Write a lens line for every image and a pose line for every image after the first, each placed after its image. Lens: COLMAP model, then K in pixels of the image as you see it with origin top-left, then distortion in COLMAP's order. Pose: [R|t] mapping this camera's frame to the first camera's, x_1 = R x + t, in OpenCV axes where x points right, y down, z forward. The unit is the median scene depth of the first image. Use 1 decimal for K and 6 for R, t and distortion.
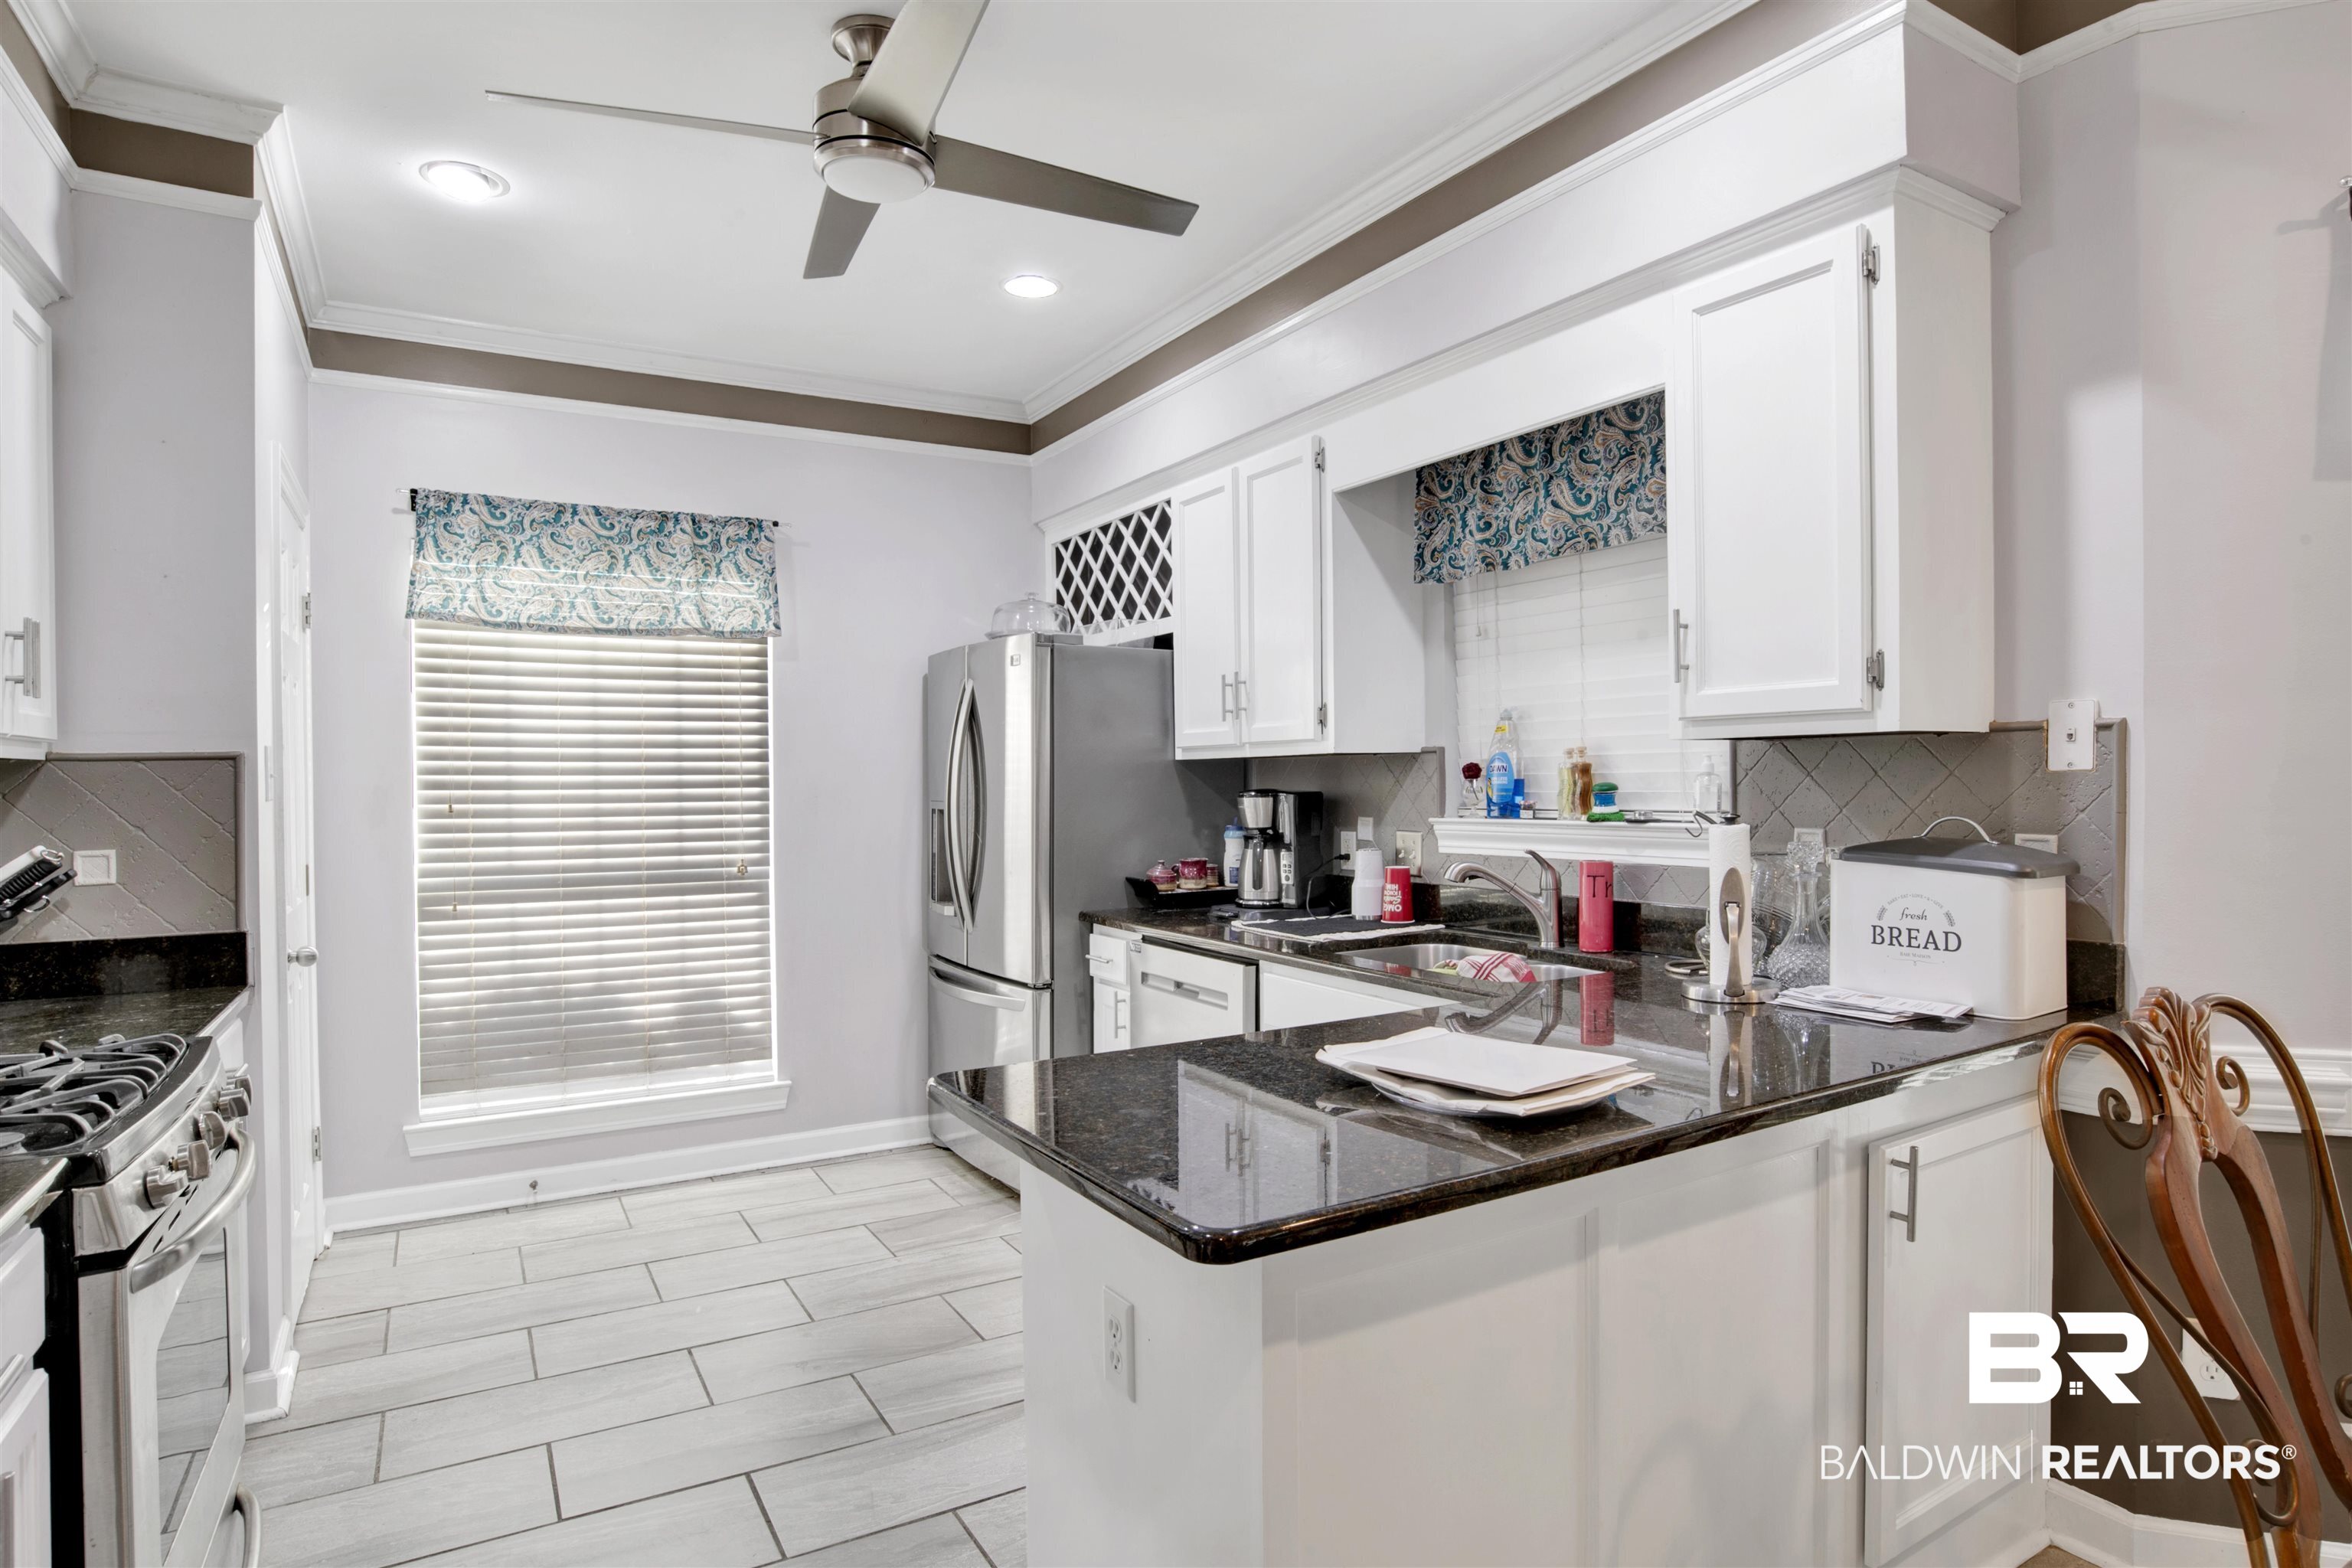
lens RADIAL K [[1275.2, 0, 1188.5], [0, 1275.2, 777.8], [0, 0, 1]] dist [-0.050298, 0.013827]
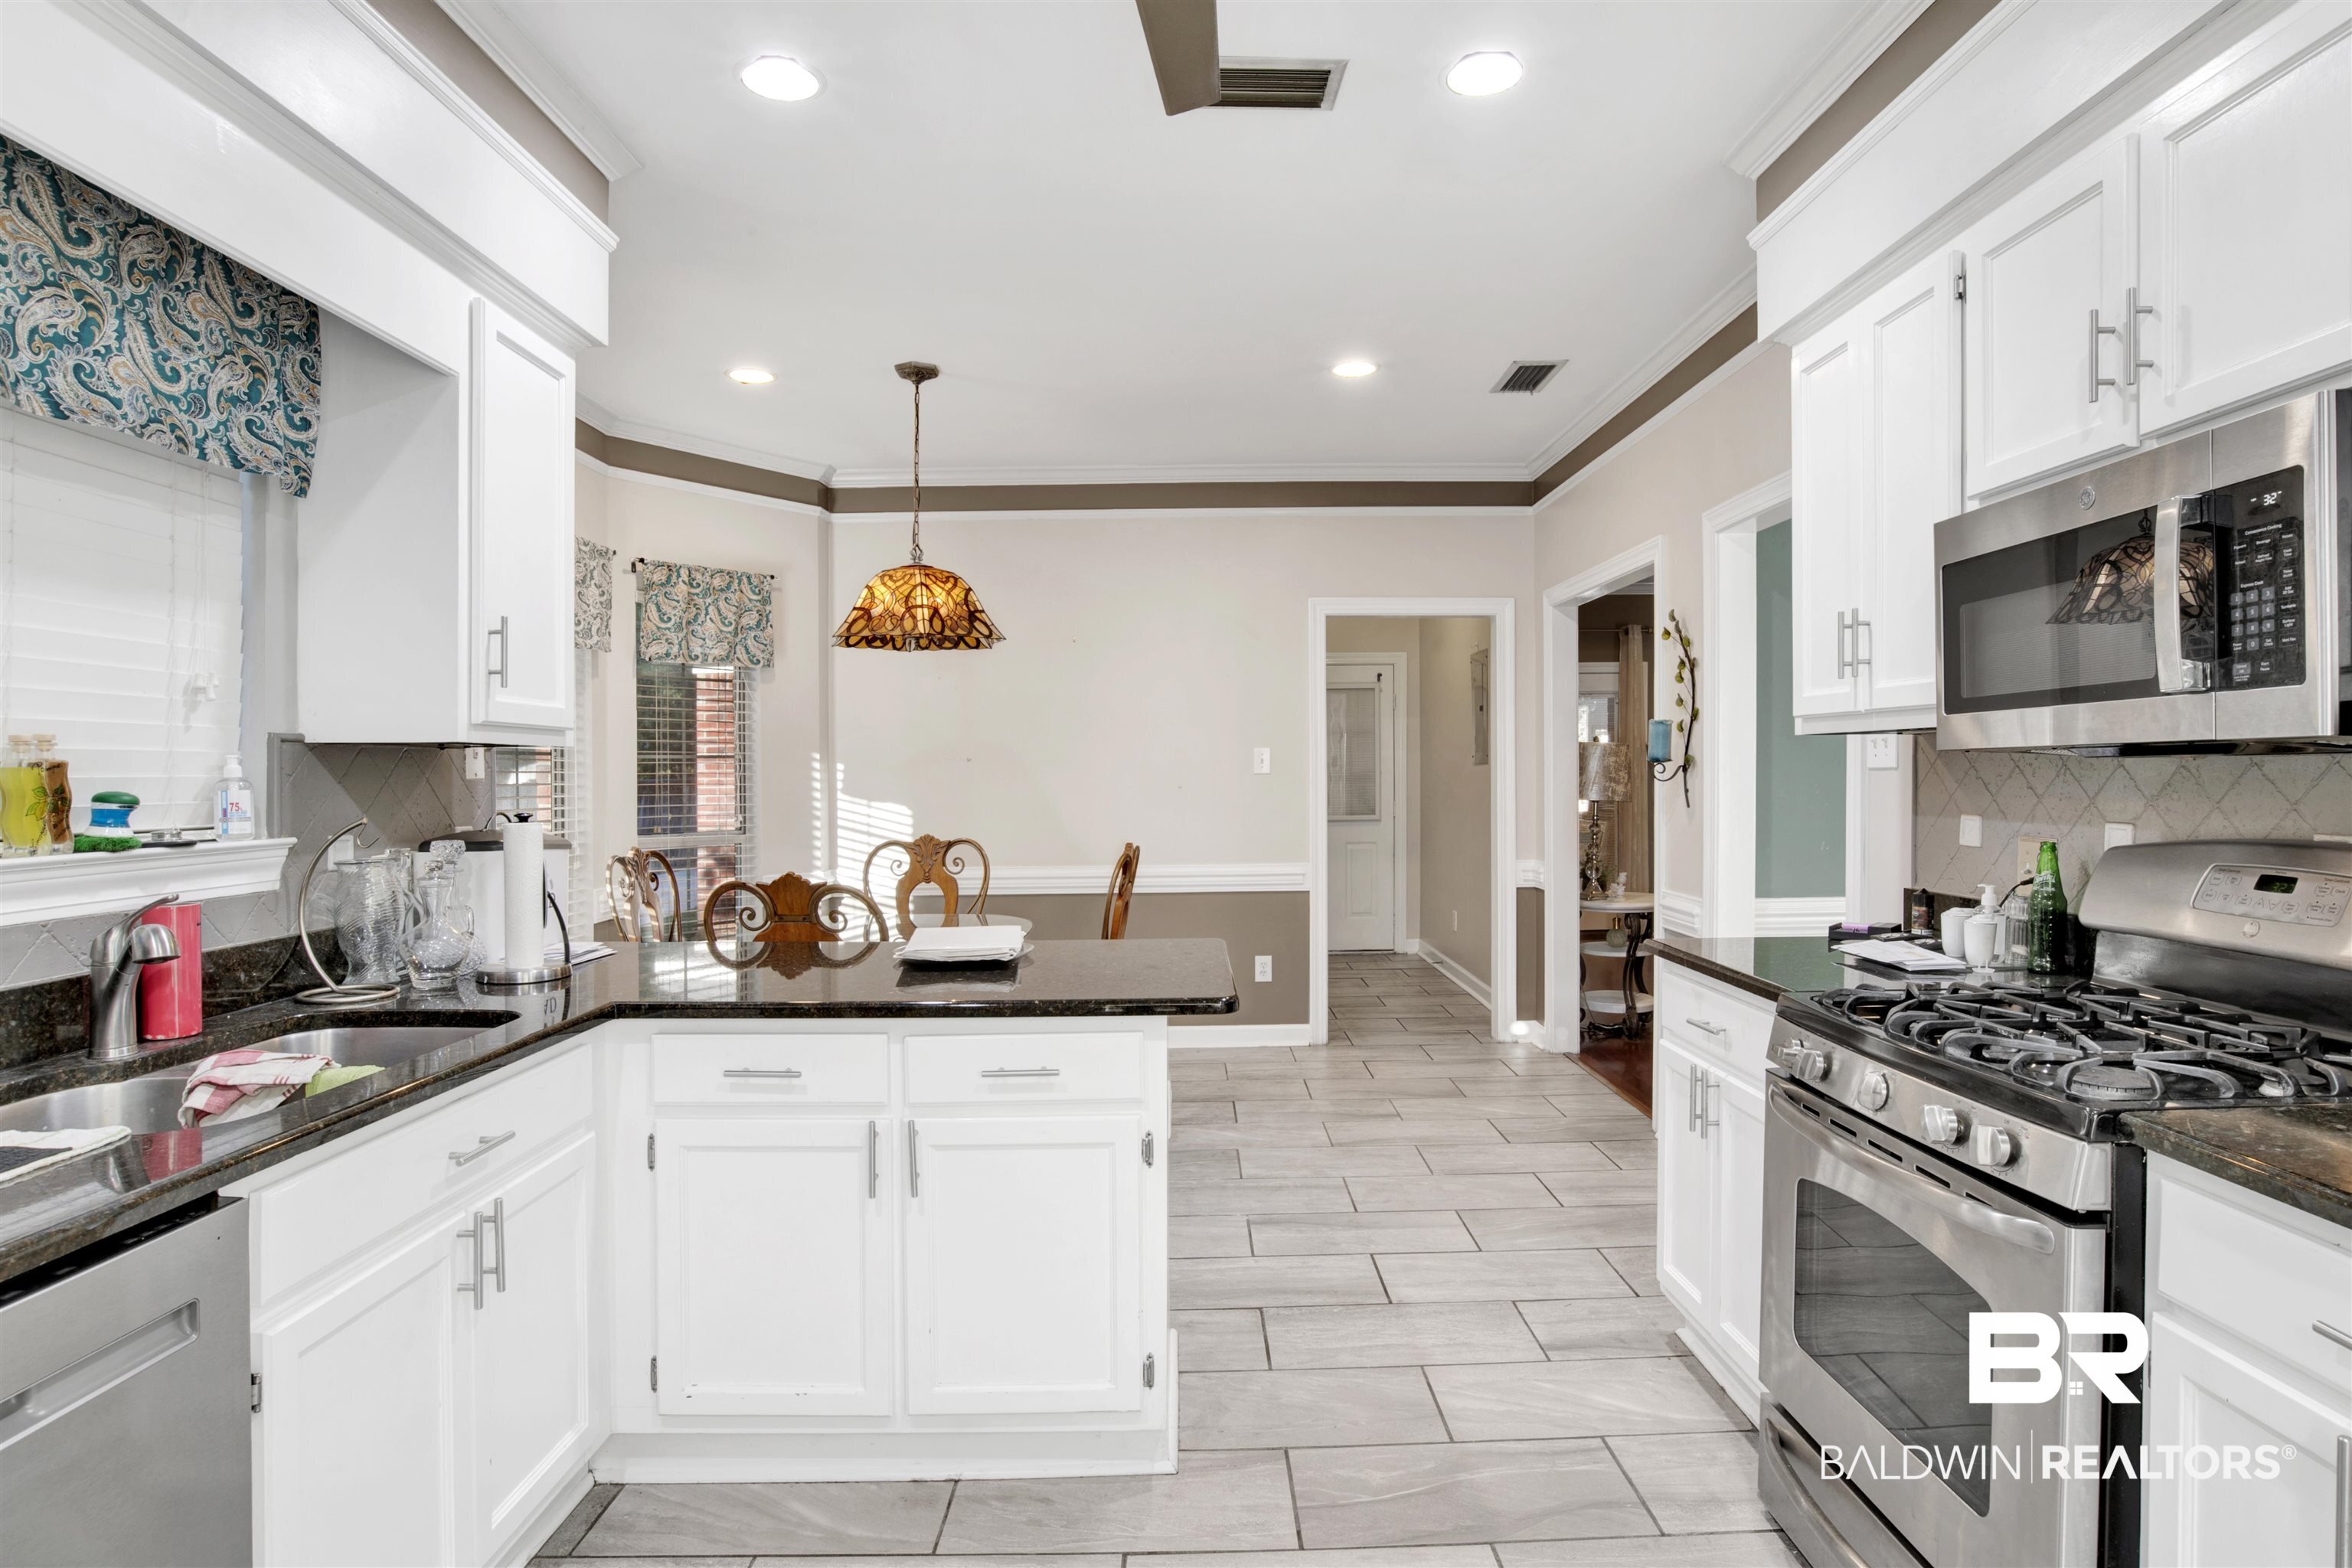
lens RADIAL K [[1250.3, 0, 1203.6], [0, 1250.3, 779.9], [0, 0, 1]] dist [-0.058824, 0.016327]
pose [[-0.867978, 0.019568, 0.496217, -0.382091], [0.021856, 0.999760, -0.001195, 0.008556], [-0.496122, 0.009808, -0.868198, 1.016740]]
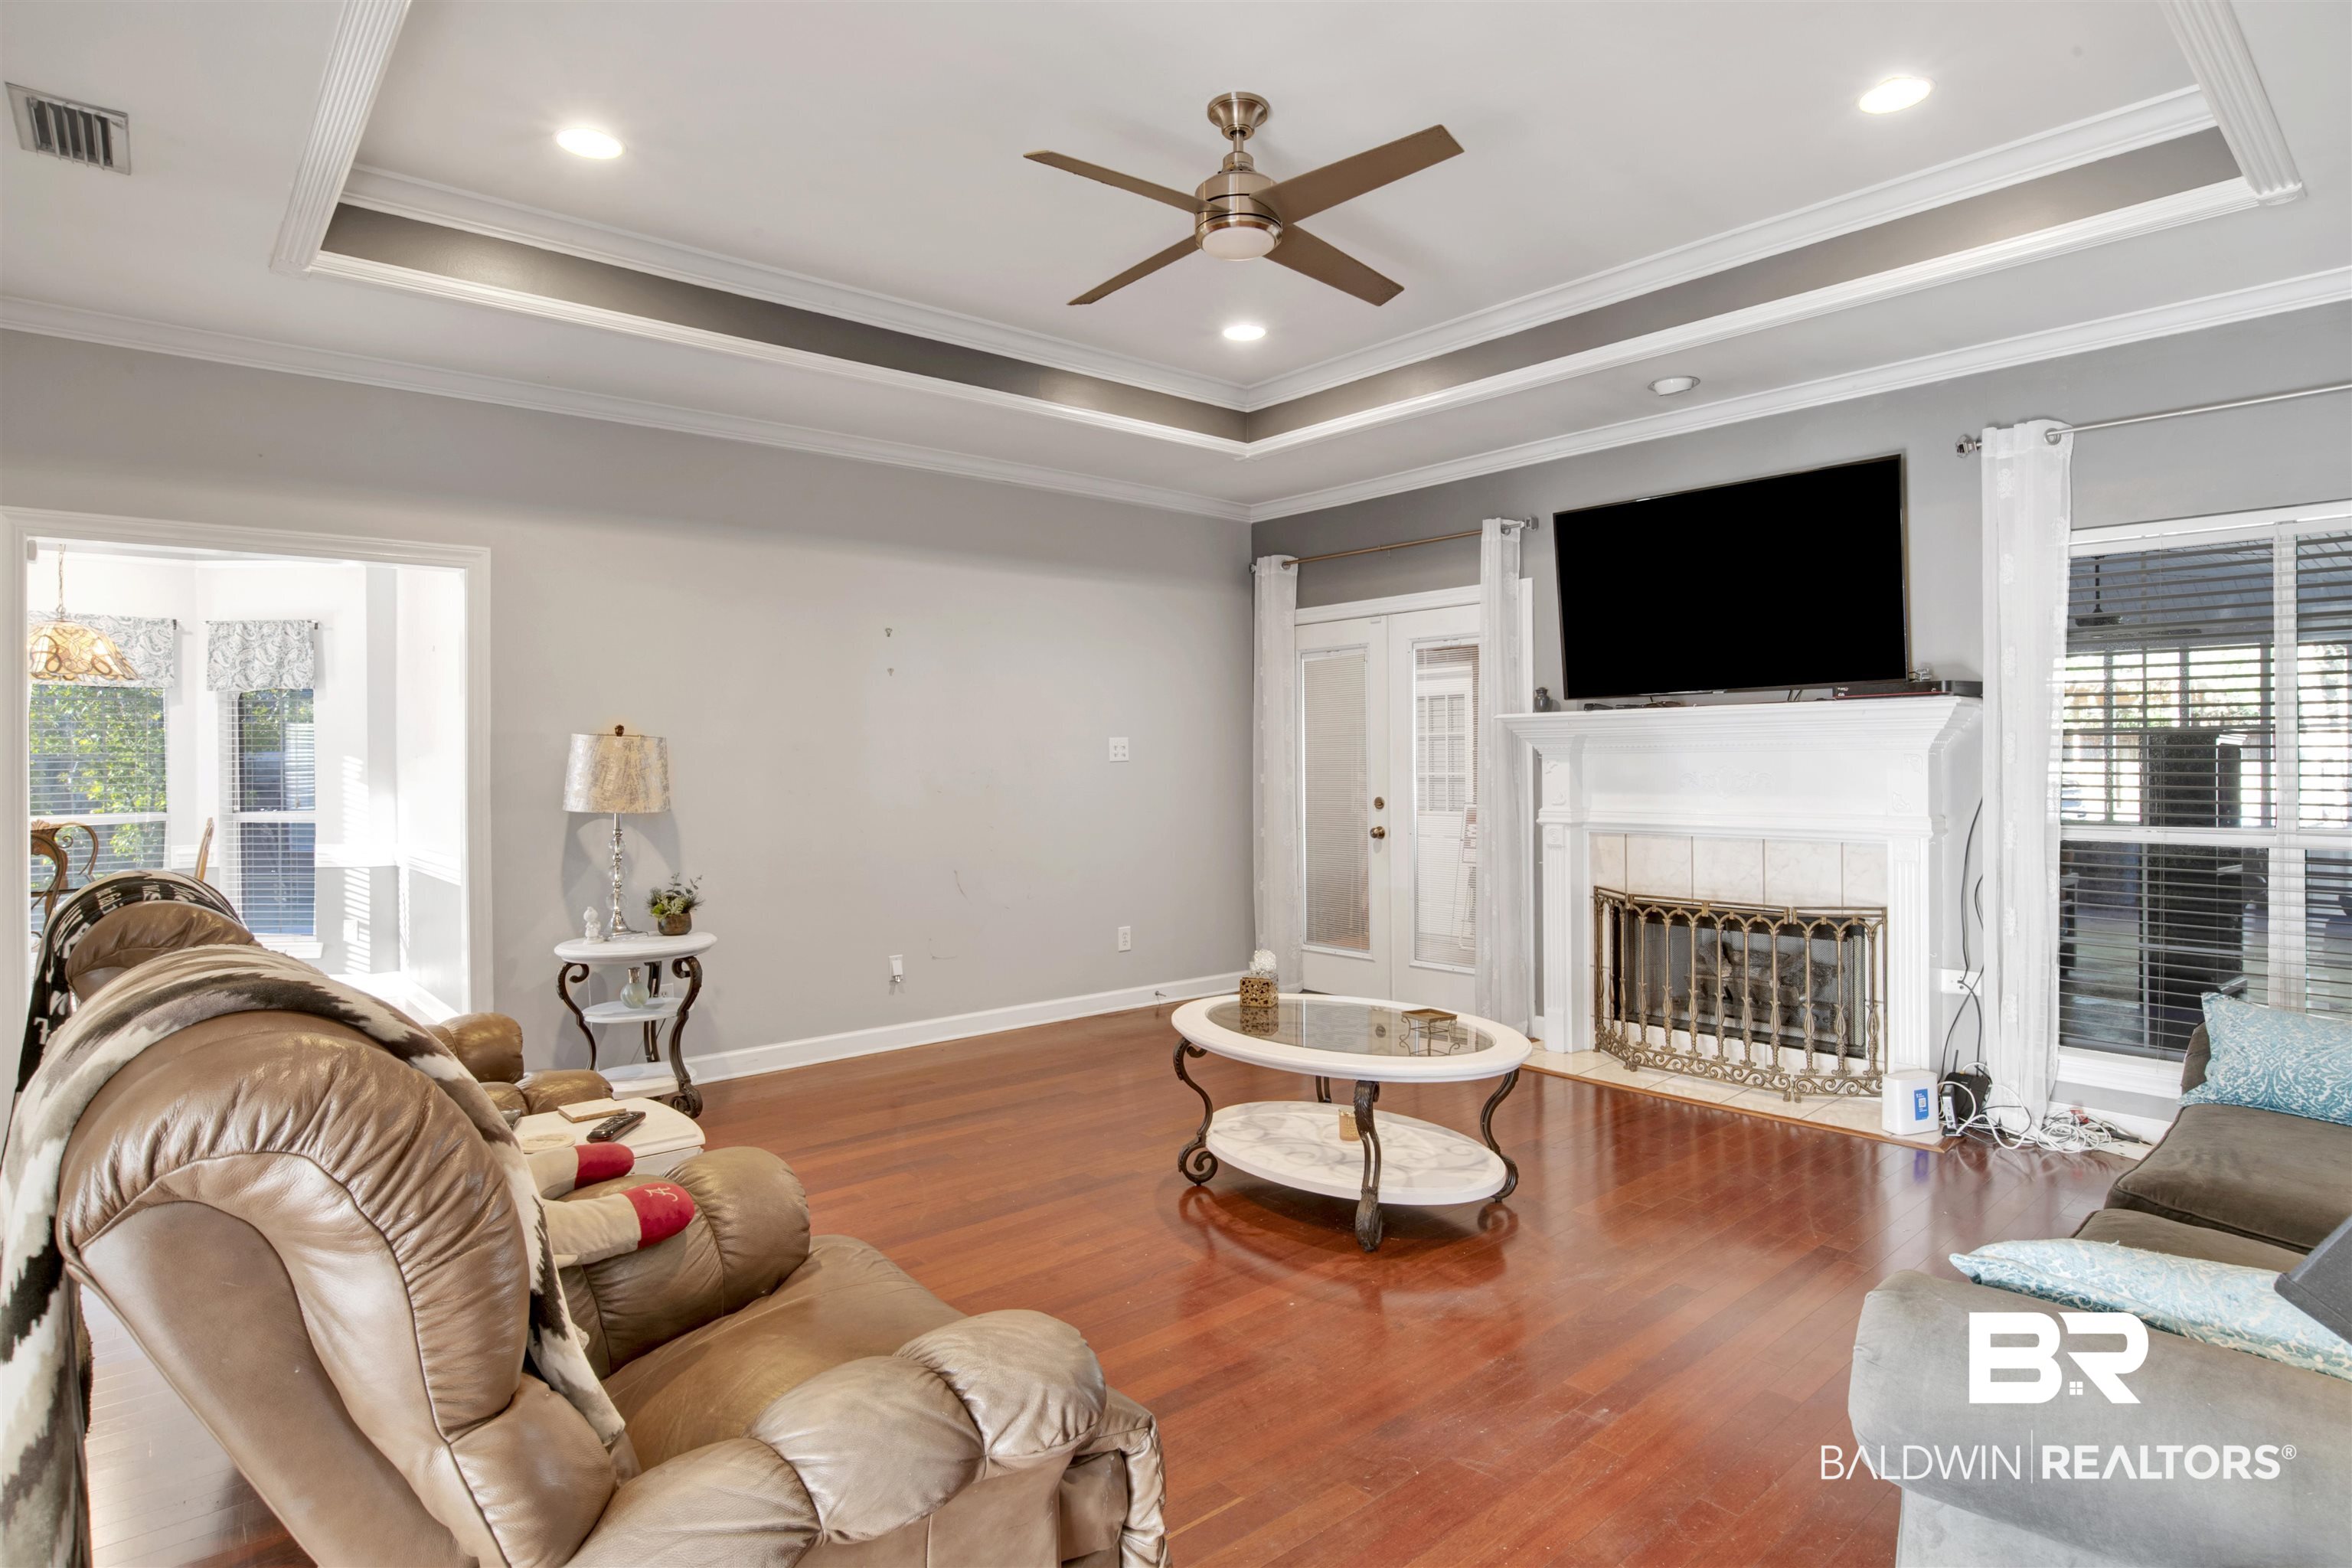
lens RADIAL K [[1250.3, 0, 1203.6], [0, 1250.3, 779.9], [0, 0, 1]] dist [-0.058824, 0.016327]
pose [[-0.183310, -0.005830, 0.983038, -1.380696], [0.011250, 0.999904, 0.008028, 0.007386], [-0.982991, 0.012531, -0.183227, -1.066724]]
